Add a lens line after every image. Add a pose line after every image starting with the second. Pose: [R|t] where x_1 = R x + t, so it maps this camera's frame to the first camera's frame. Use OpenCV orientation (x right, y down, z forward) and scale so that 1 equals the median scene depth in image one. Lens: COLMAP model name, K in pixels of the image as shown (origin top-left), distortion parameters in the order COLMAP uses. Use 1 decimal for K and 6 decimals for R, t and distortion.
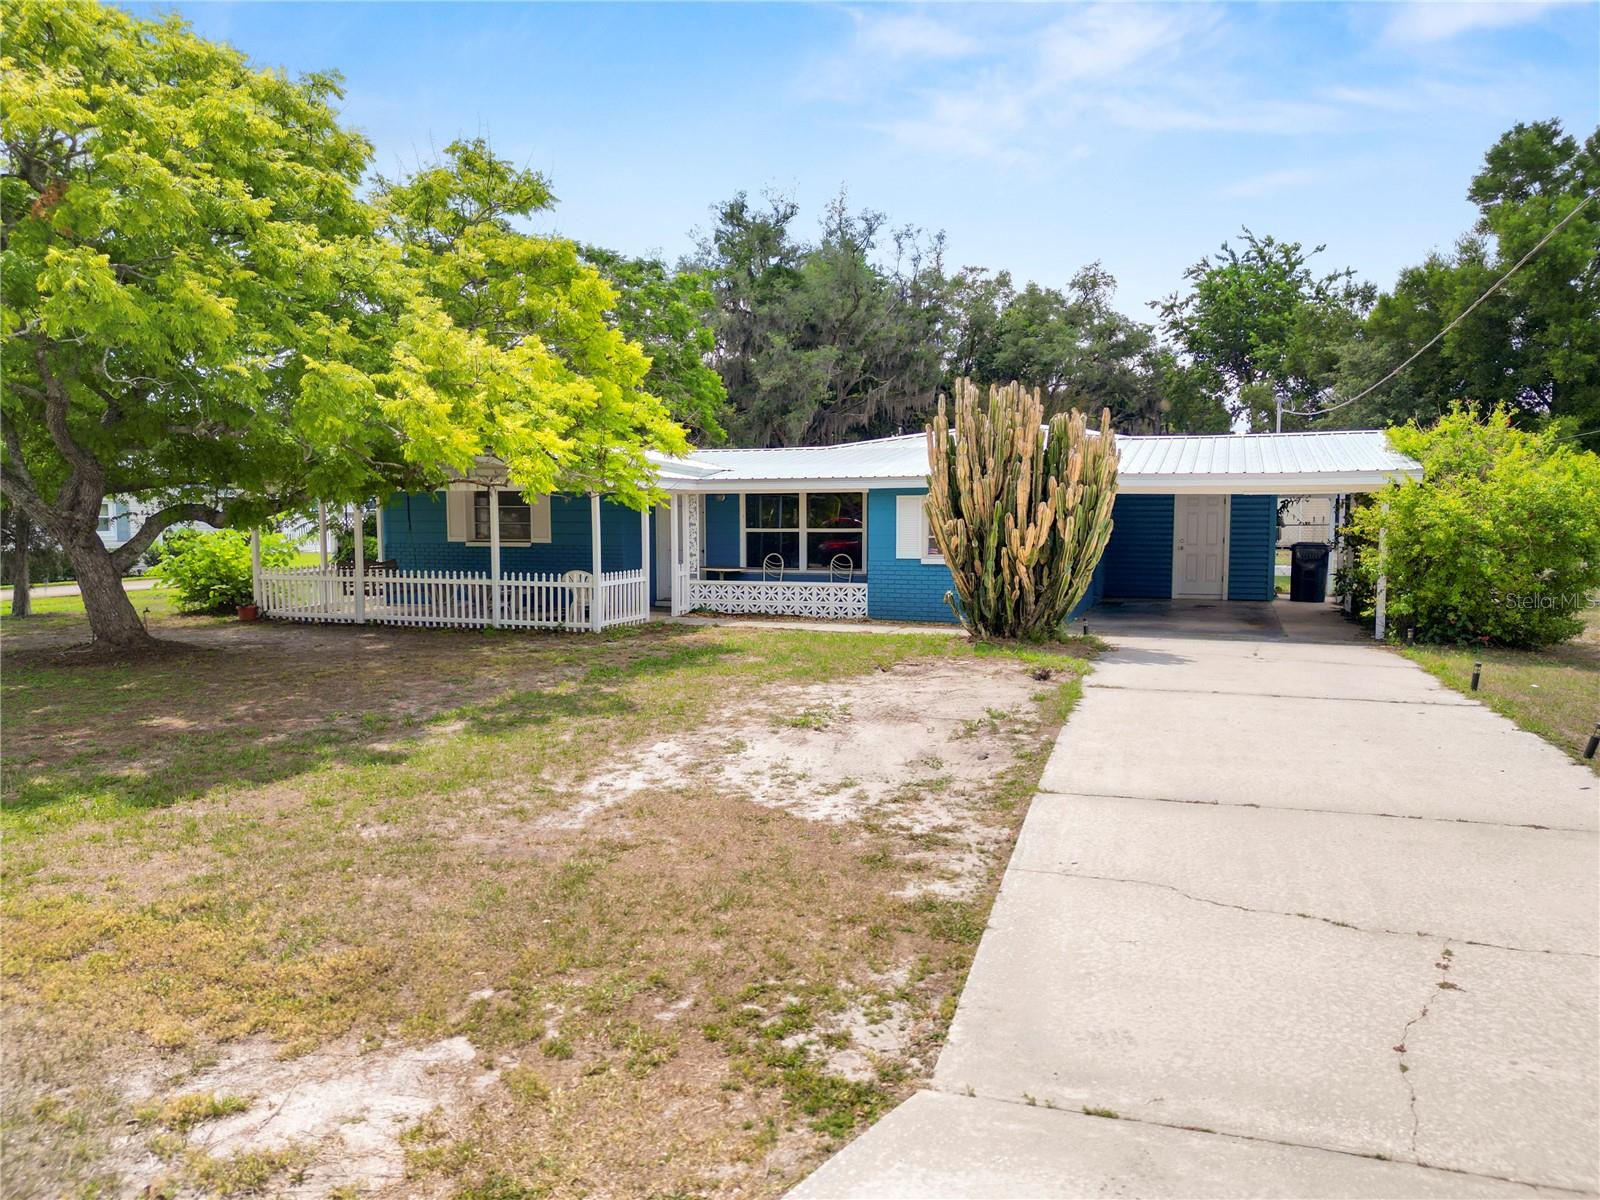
lens RADIAL K [[1105.2, 0, 800.0], [0, 1105.2, 600.0], [0, 0, 1]] dist [-0.000395, -0.001042]
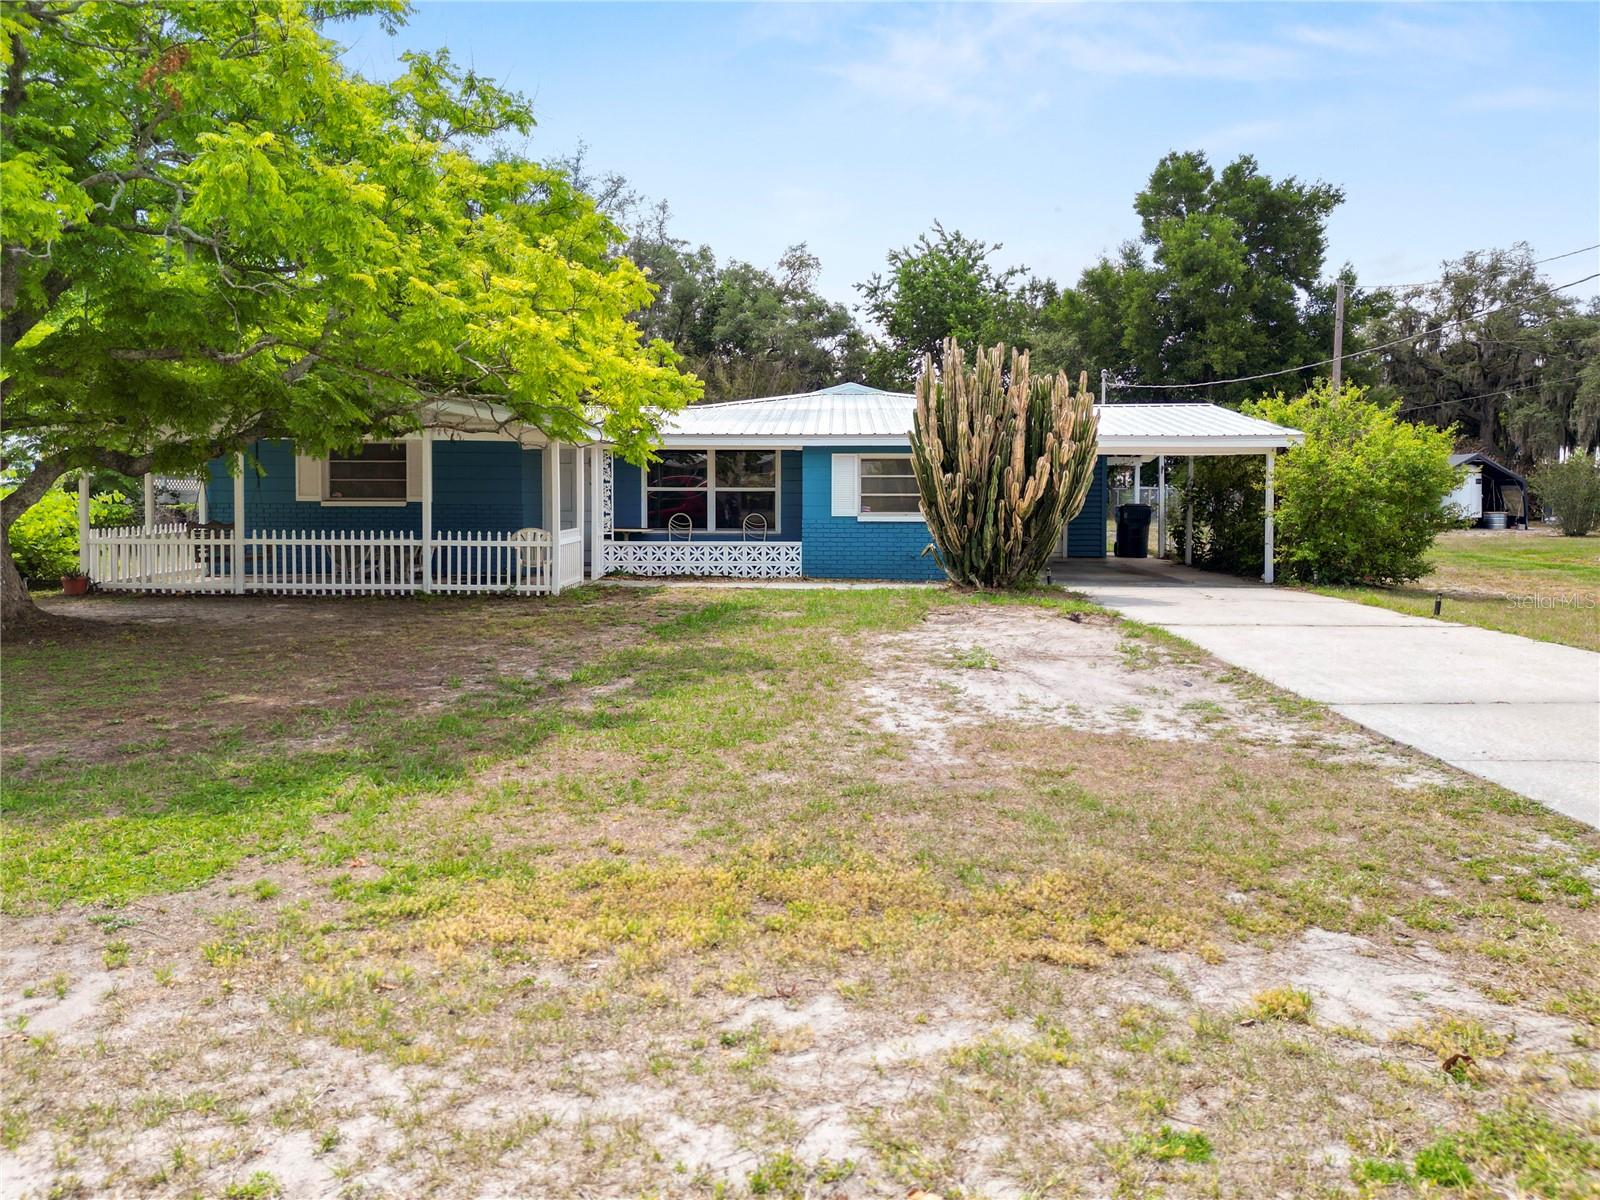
lens RADIAL K [[1137.1, 0, 800.1], [0, 1137.1, 522.6], [0, 0, 1]] dist [0.002919, -0.001966]
pose [[0.947184, -0.003869, 0.320668, -0.269189], [0.020199, 0.998662, -0.047615, 0.016523], [-0.320055, 0.051577, 0.945994, 0.038344]]
